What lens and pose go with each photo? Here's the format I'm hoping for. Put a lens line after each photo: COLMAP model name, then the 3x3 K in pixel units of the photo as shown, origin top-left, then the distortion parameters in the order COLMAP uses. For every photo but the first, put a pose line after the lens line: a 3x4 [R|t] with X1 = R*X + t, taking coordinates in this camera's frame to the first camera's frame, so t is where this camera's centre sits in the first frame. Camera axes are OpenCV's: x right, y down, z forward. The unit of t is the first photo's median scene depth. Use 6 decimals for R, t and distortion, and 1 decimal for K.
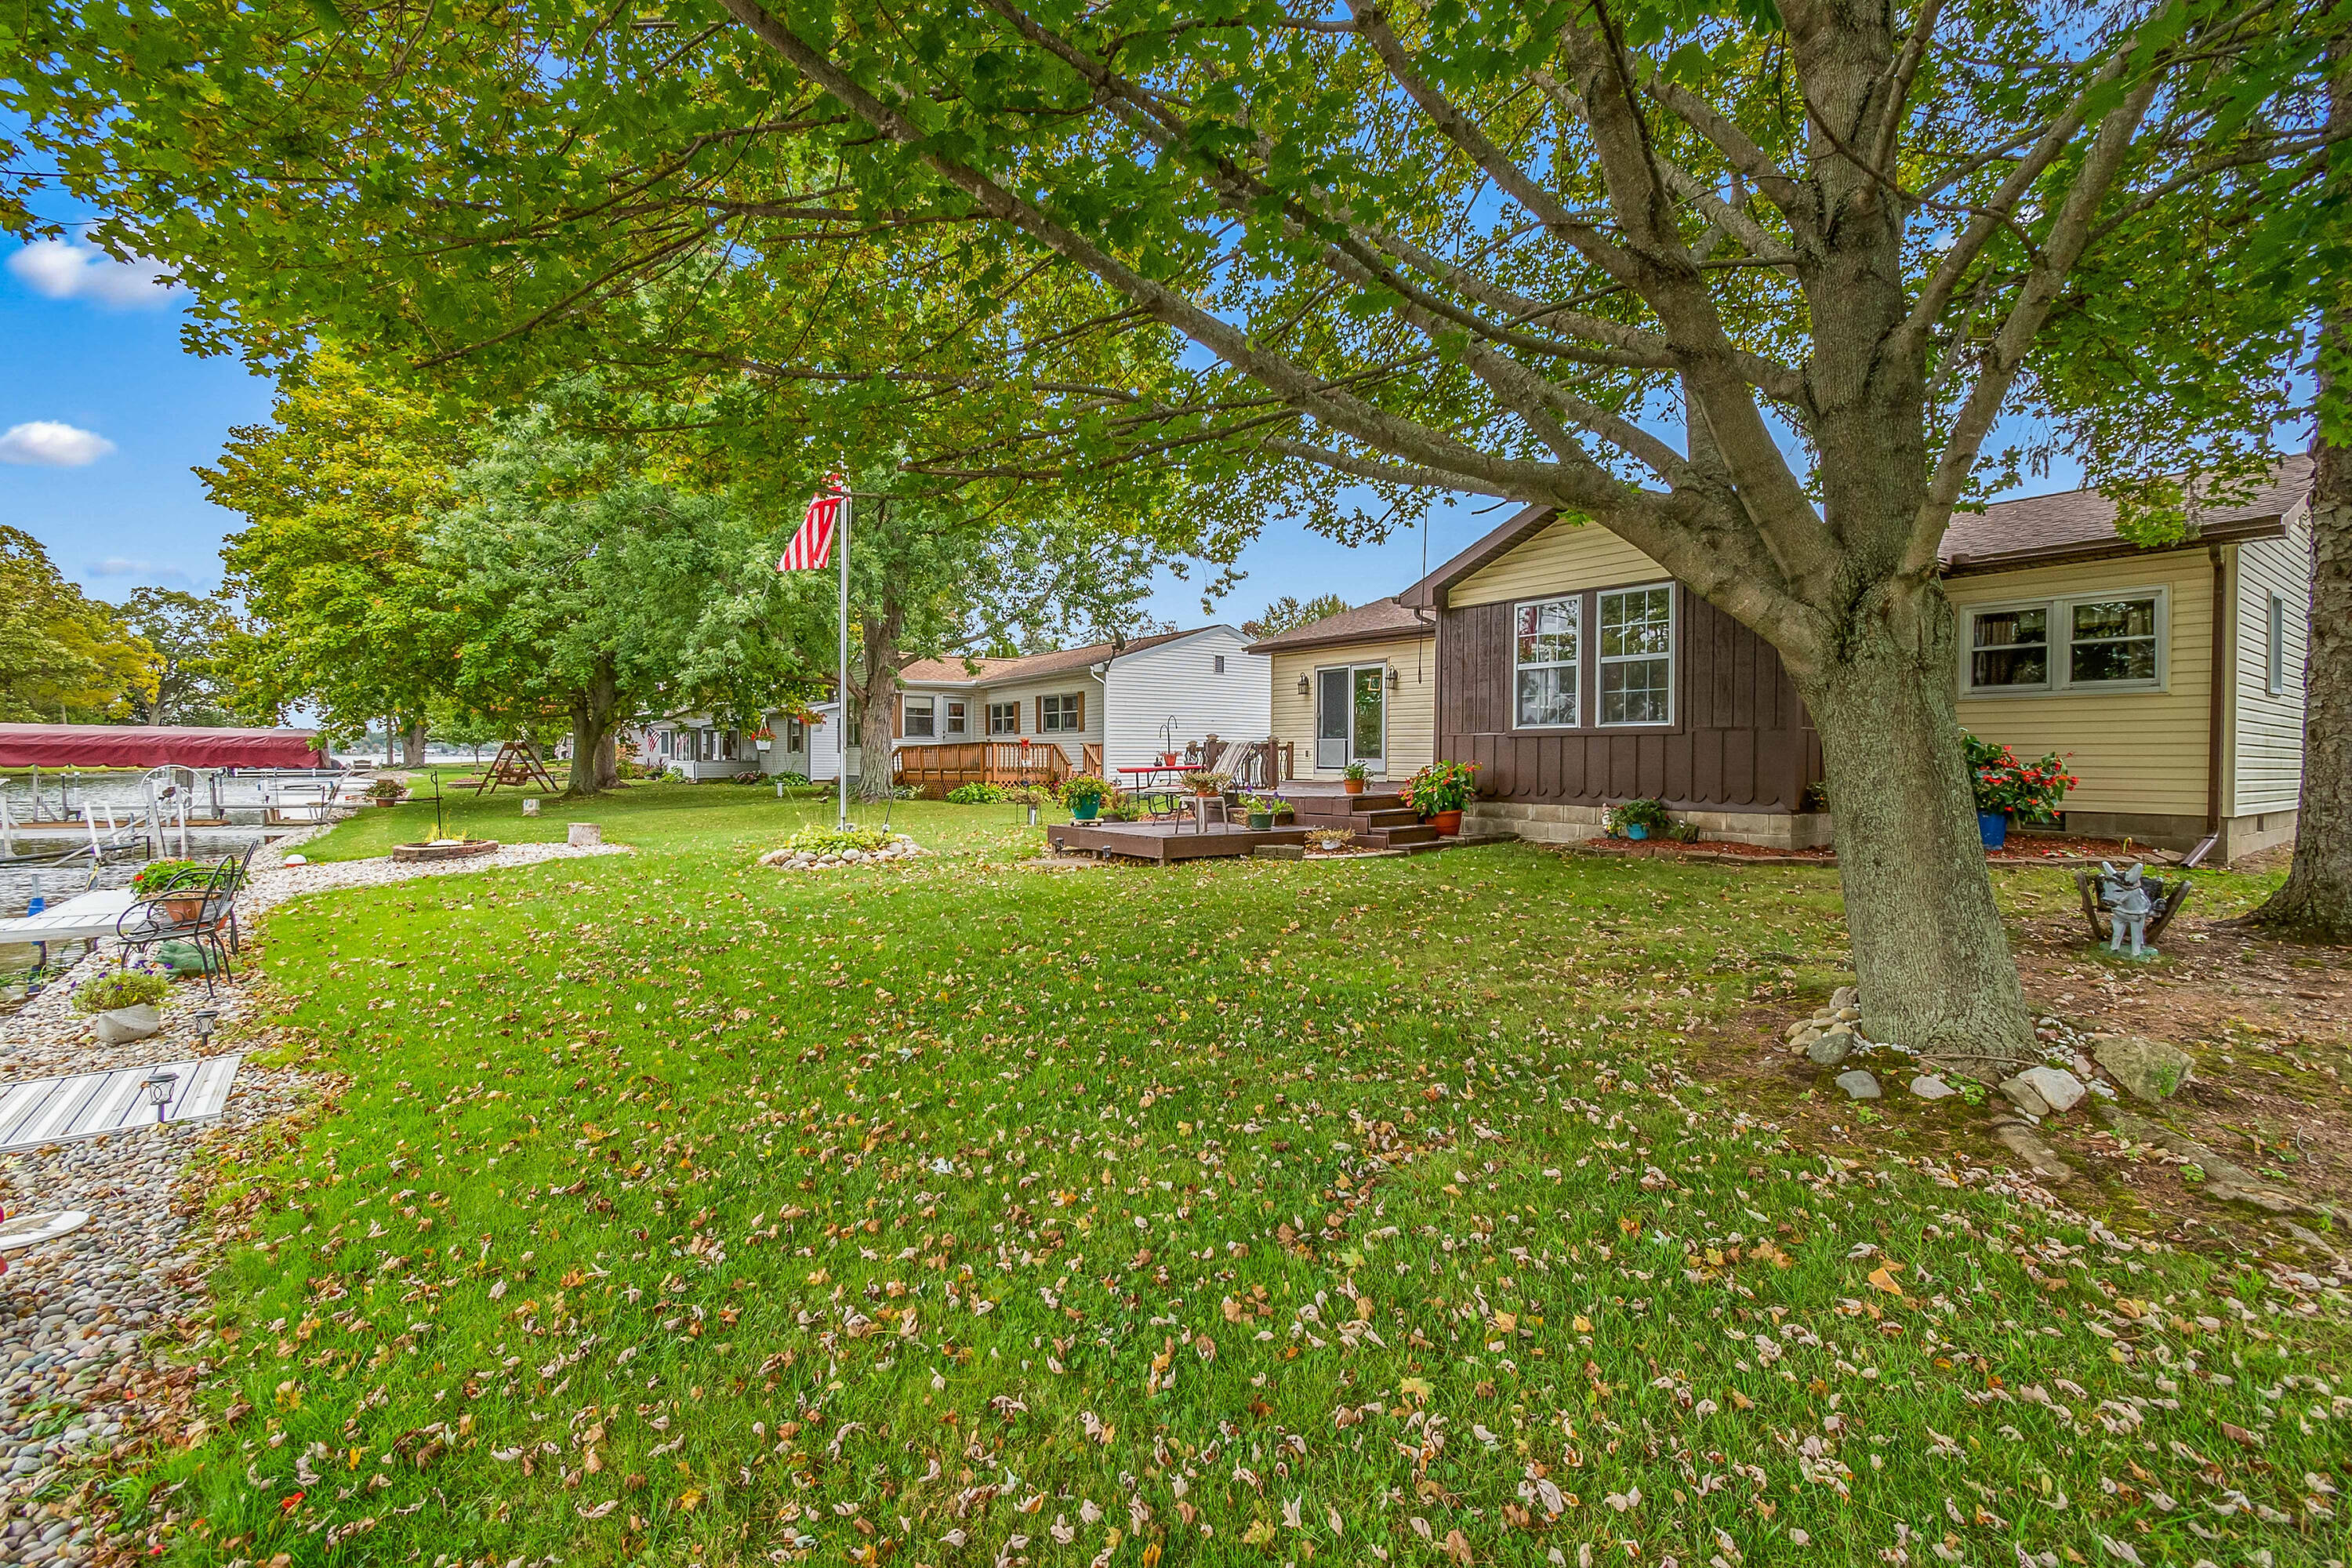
lens RADIAL K [[1046.7, 0, 1177.8], [0, 1046.7, 763.3], [0, 0, 1]] dist [0.008755, -0.005967]
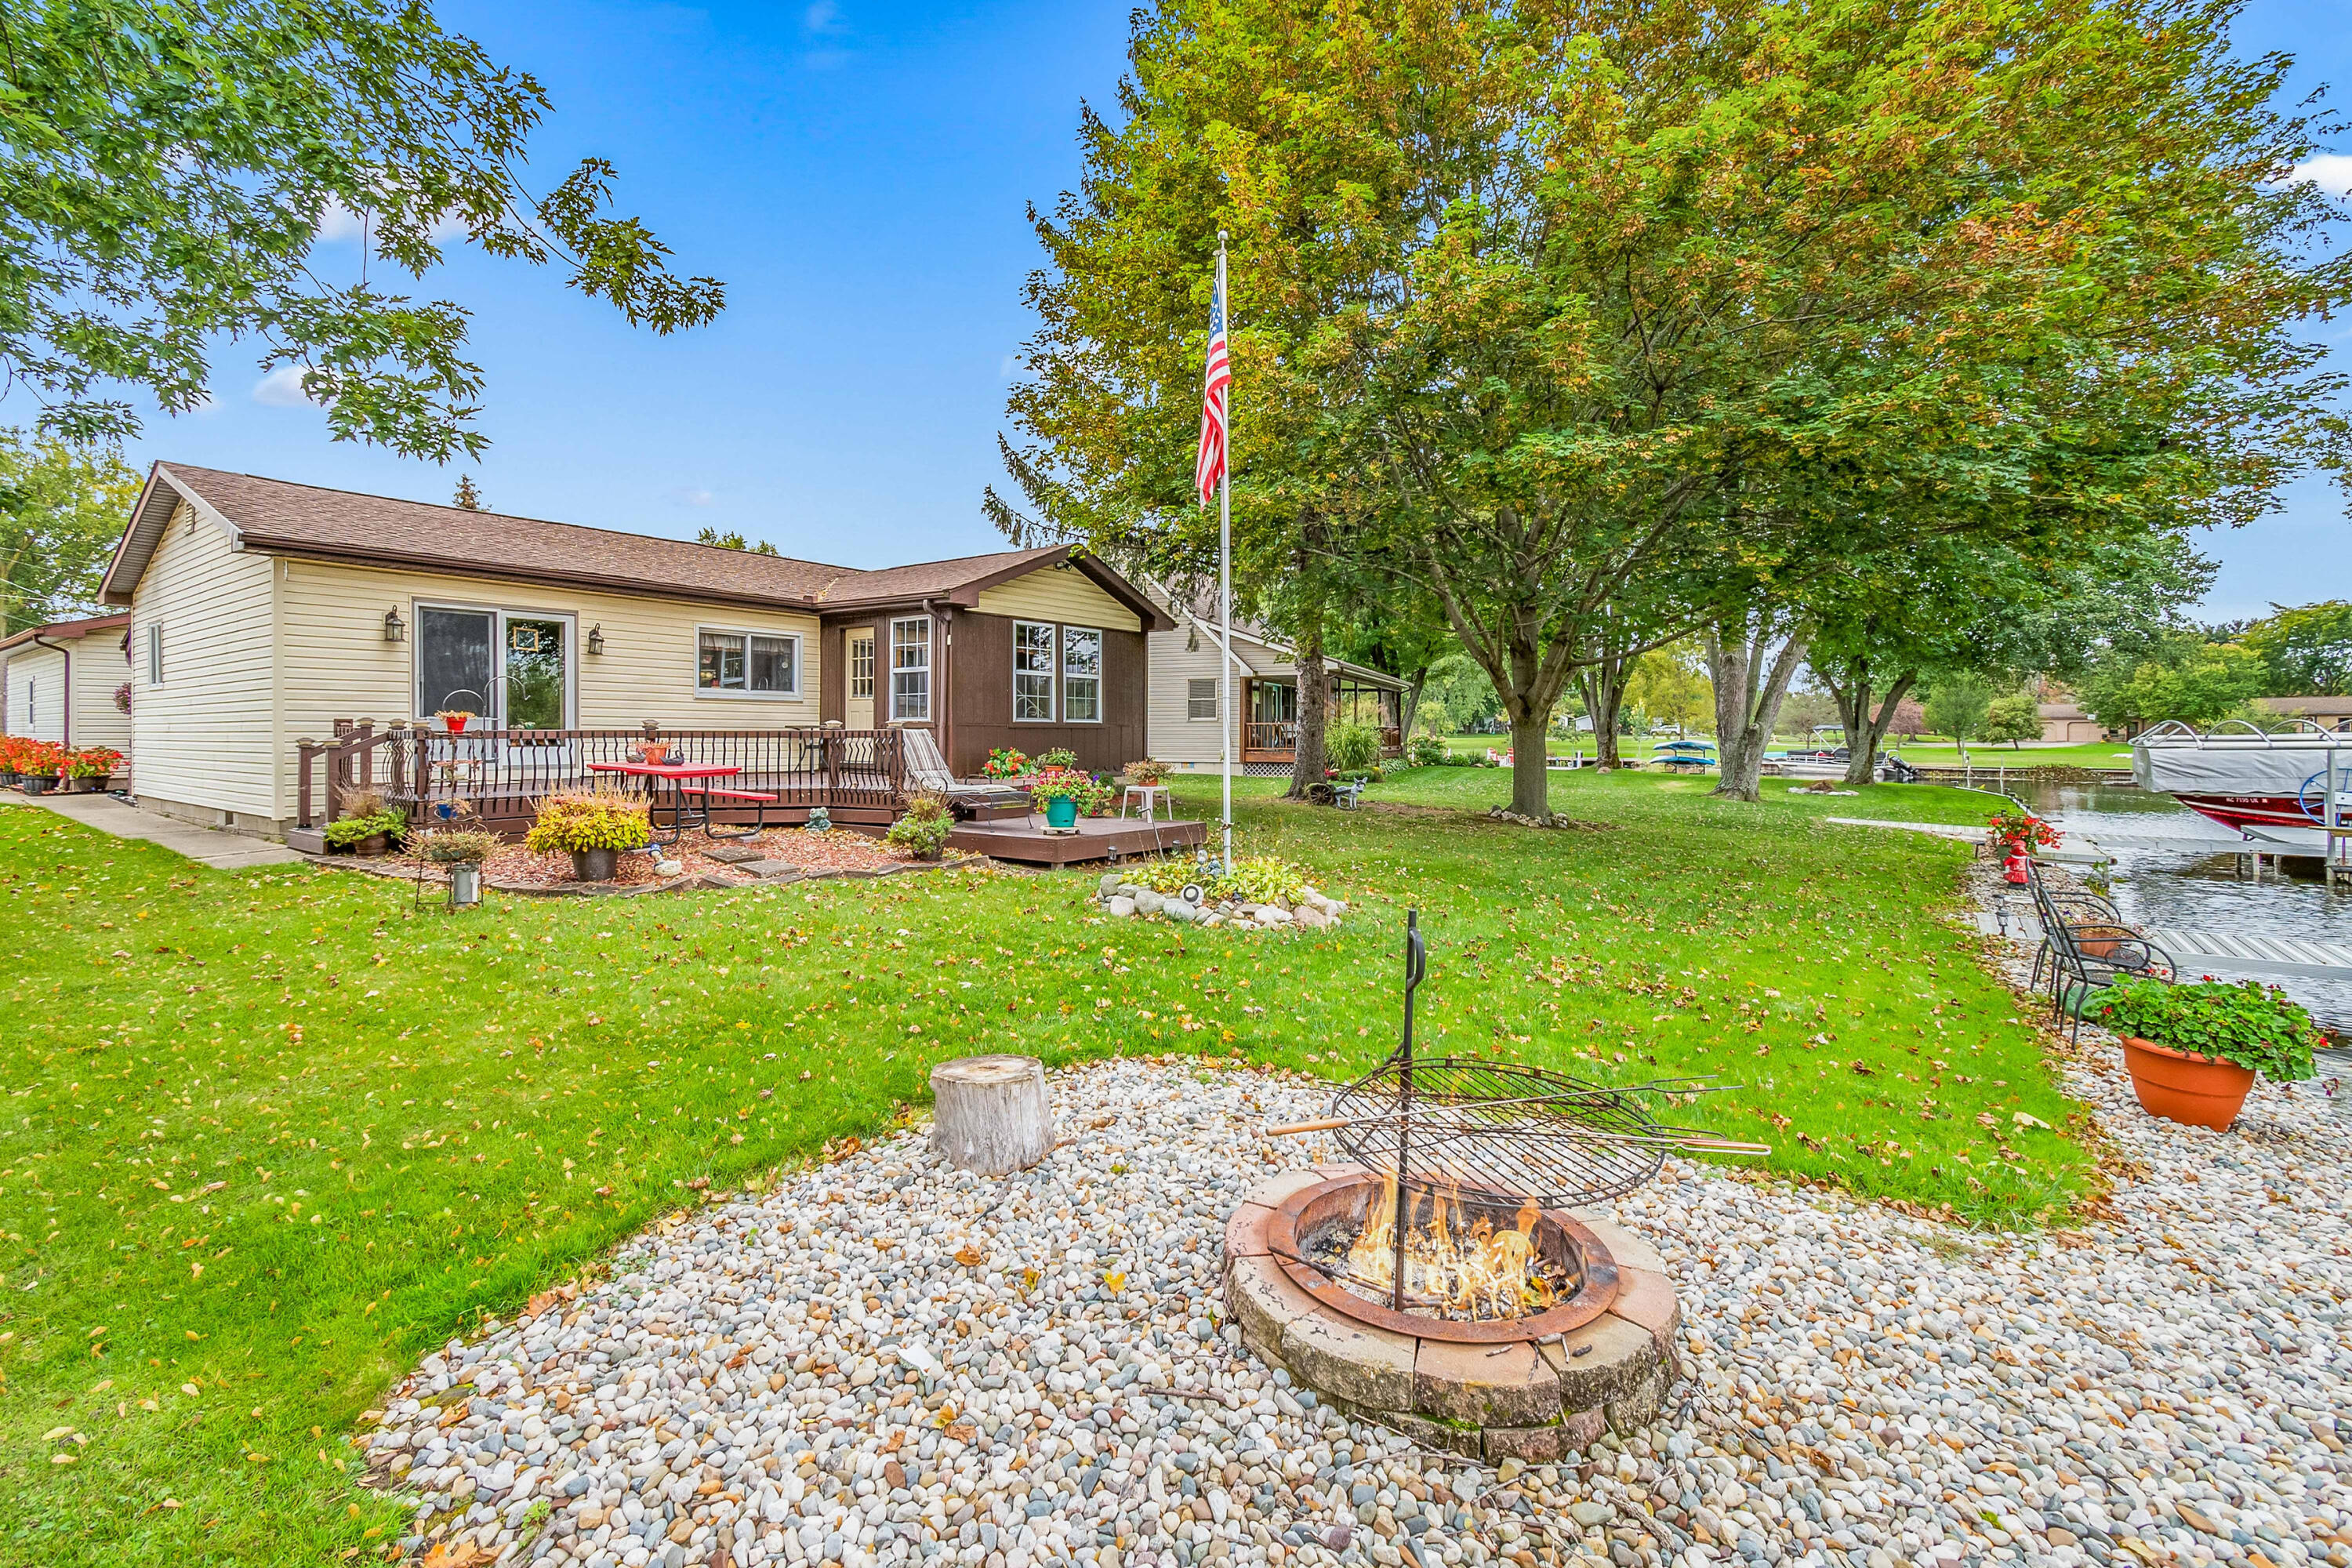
lens RADIAL K [[1046.7, 0, 1177.7], [0, 1046.7, 734.4], [0, 0, 1]] dist [0.008755, -0.005967]
pose [[-0.277448, -0.004356, 0.960731, -0.580304], [0.001515, 0.999986, 0.004971, -0.014681], [-0.960739, 0.002834, -0.277438, 0.731300]]
